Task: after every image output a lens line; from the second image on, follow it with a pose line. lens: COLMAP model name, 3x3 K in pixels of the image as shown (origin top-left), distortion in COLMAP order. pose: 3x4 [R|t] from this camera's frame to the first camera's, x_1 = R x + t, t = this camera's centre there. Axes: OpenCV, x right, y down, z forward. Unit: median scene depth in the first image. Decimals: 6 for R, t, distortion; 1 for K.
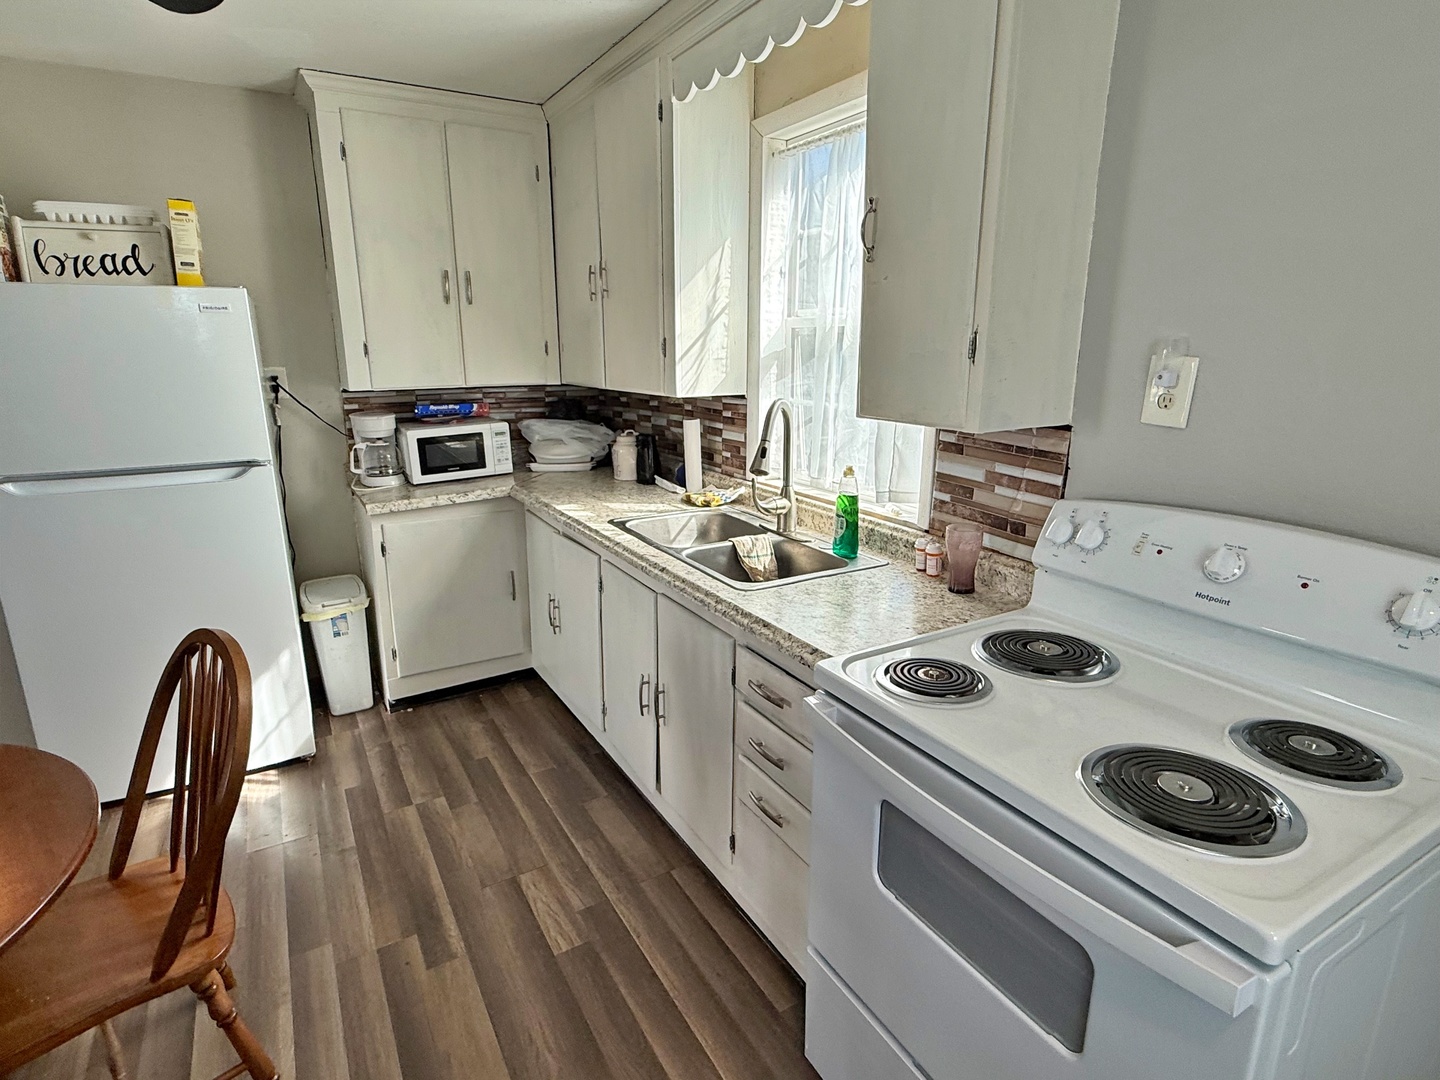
lens RADIAL K [[766.7, 0, 718.1], [0, 766.7, 539.8], [0, 0, 1]] dist [-0.003334, -0.001681]
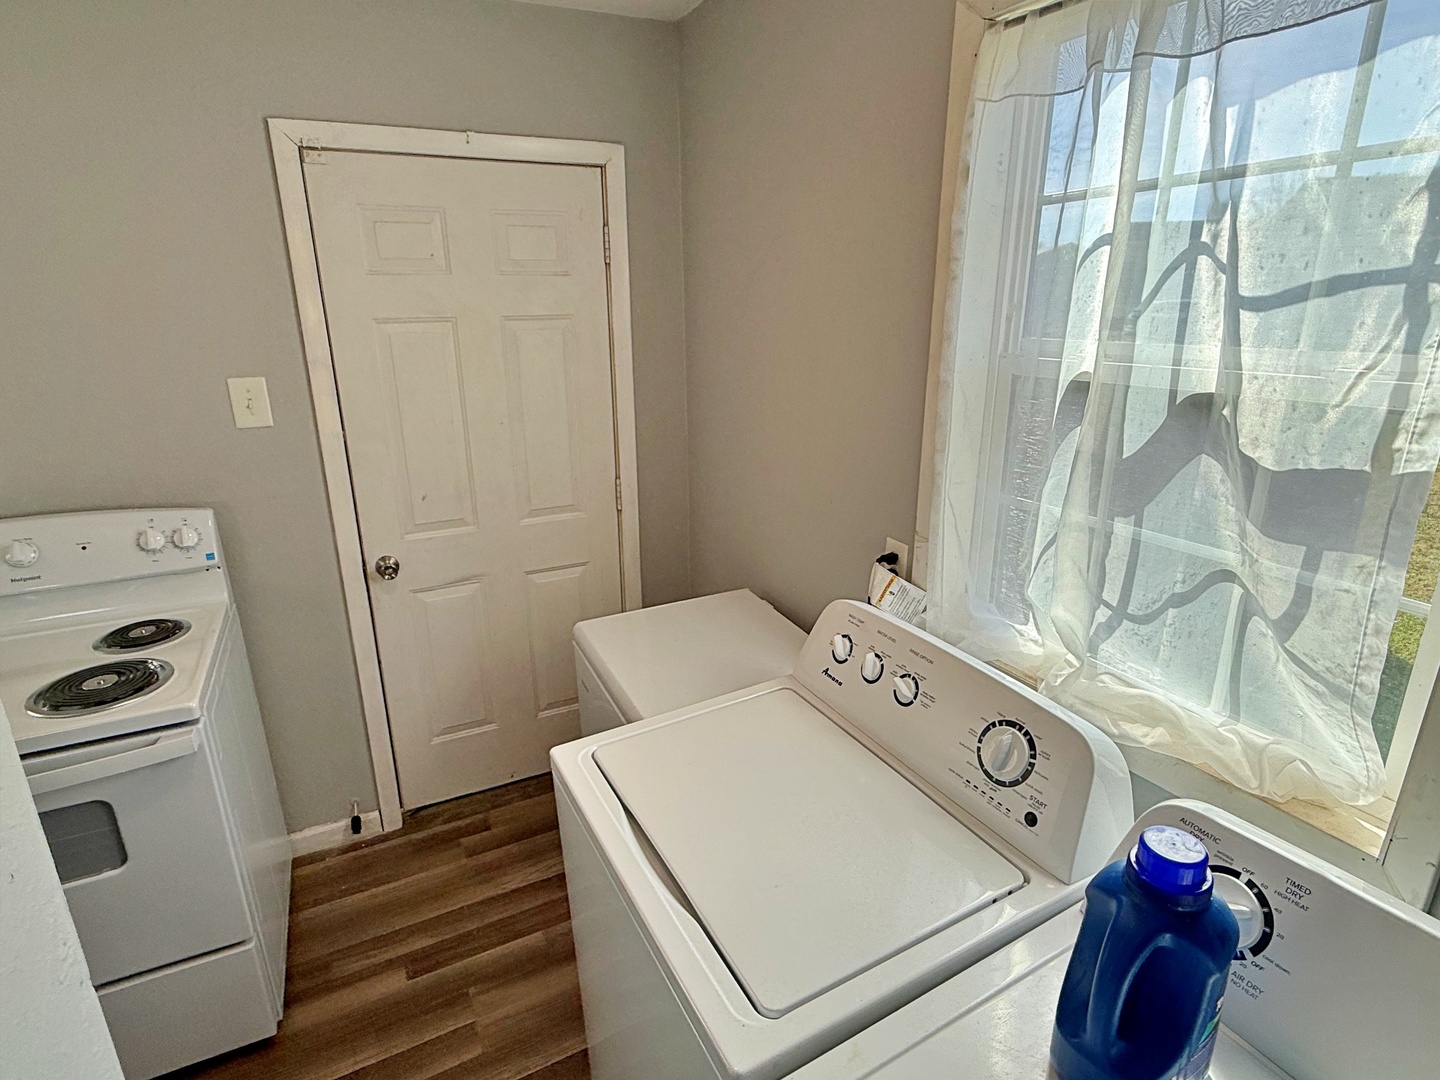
lens RADIAL K [[766.7, 0, 722.1], [0, 766.7, 538.2], [0, 0, 1]] dist [-0.003334, -0.001681]
pose [[0.057004, -0.311714, 0.948465, -0.713168], [0.251072, 0.923954, 0.288569, -0.092219], [-0.966288, 0.221684, 0.130932, -0.527909]]
